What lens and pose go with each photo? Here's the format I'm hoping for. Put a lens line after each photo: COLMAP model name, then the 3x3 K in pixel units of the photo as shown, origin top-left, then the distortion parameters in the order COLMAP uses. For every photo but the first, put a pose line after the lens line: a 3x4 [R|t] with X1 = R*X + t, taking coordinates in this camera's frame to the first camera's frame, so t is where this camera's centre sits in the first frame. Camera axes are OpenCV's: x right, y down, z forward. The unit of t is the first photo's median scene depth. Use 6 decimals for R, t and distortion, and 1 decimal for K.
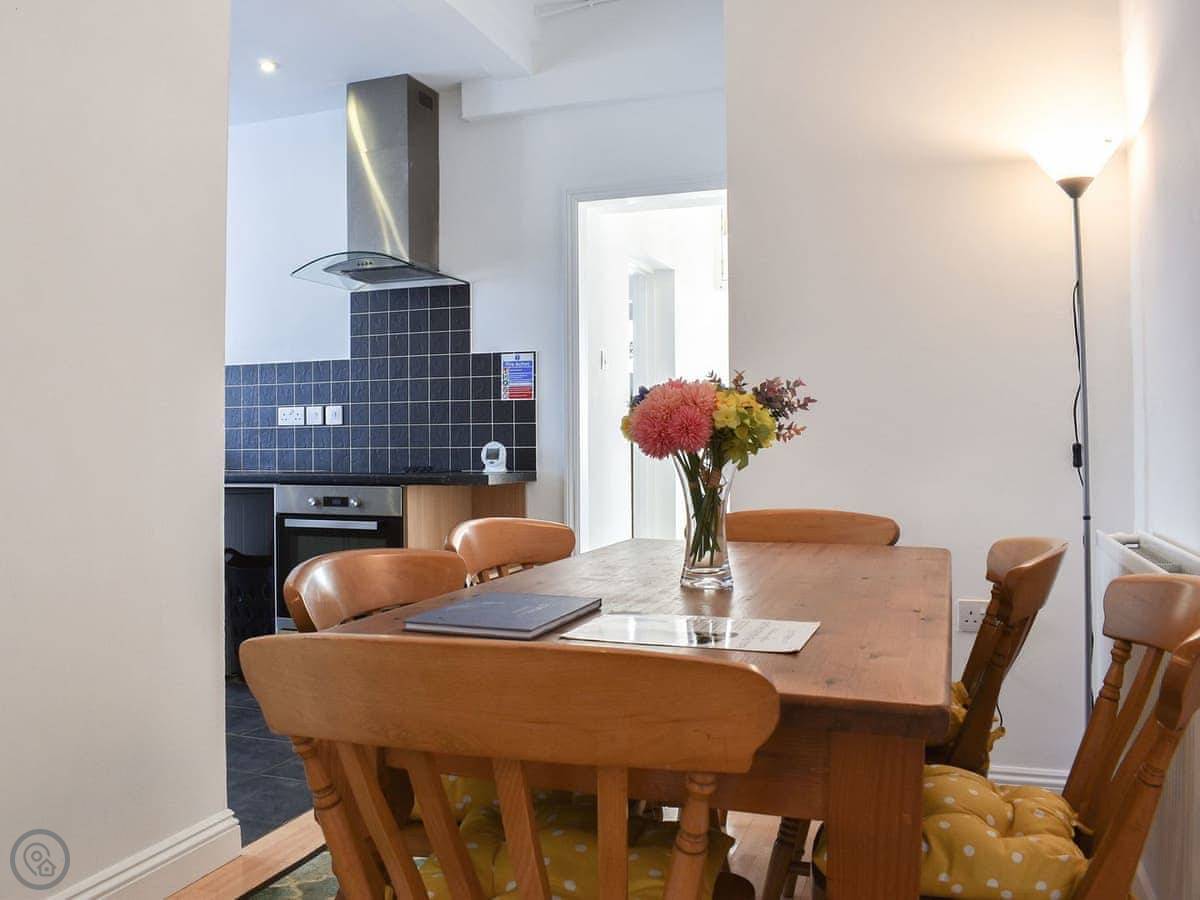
lens RADIAL K [[1067.1, 0, 607.3], [0, 1067.1, 445.5], [0, 0, 1]] dist [-0.081425, 0.019454]
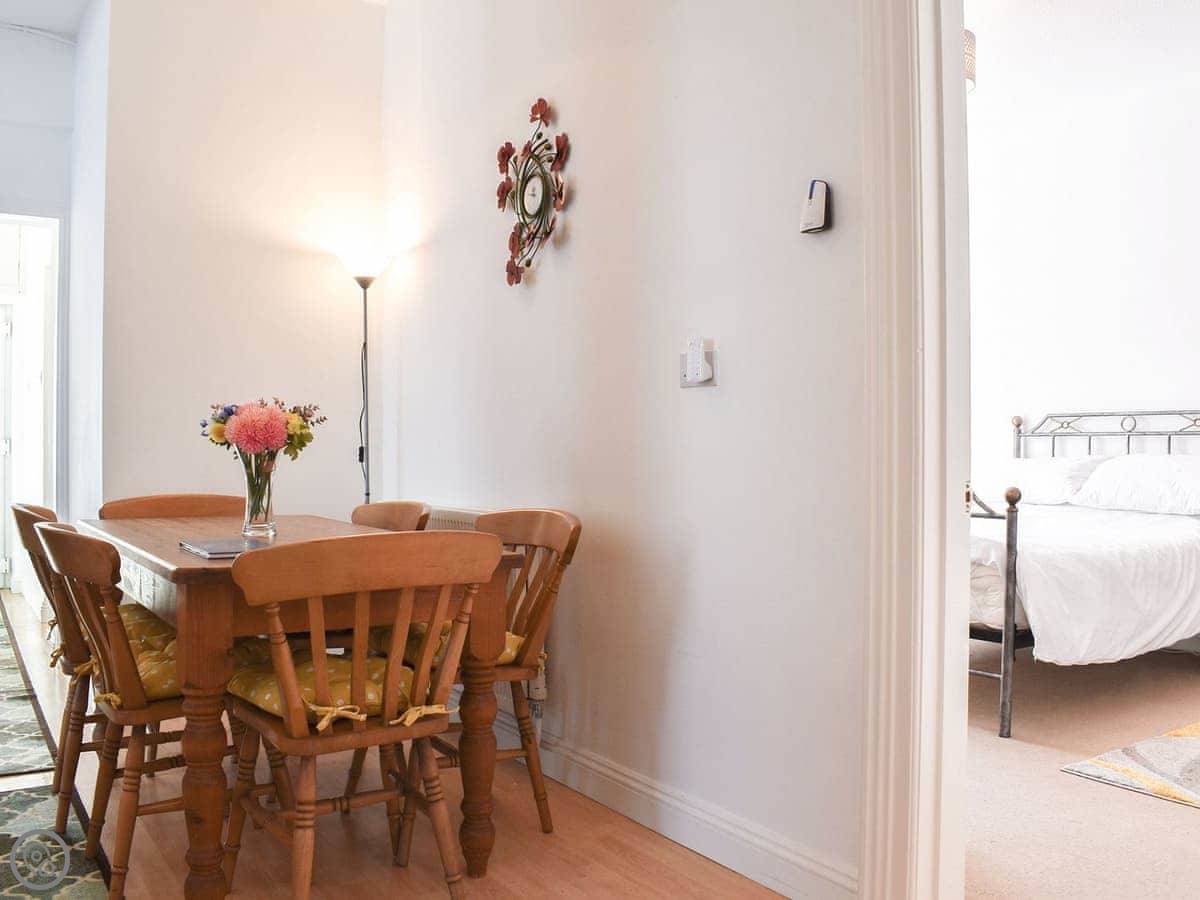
lens RADIAL K [[1067.1, 0, 607.3], [0, 1067.1, 445.5], [0, 0, 1]] dist [-0.081425, 0.019454]
pose [[0.605037, 0.009220, 0.796144, -0.586892], [-0.005264, 0.999957, -0.007579, 0.006630], [-0.796180, 0.000394, 0.605060, -0.239757]]
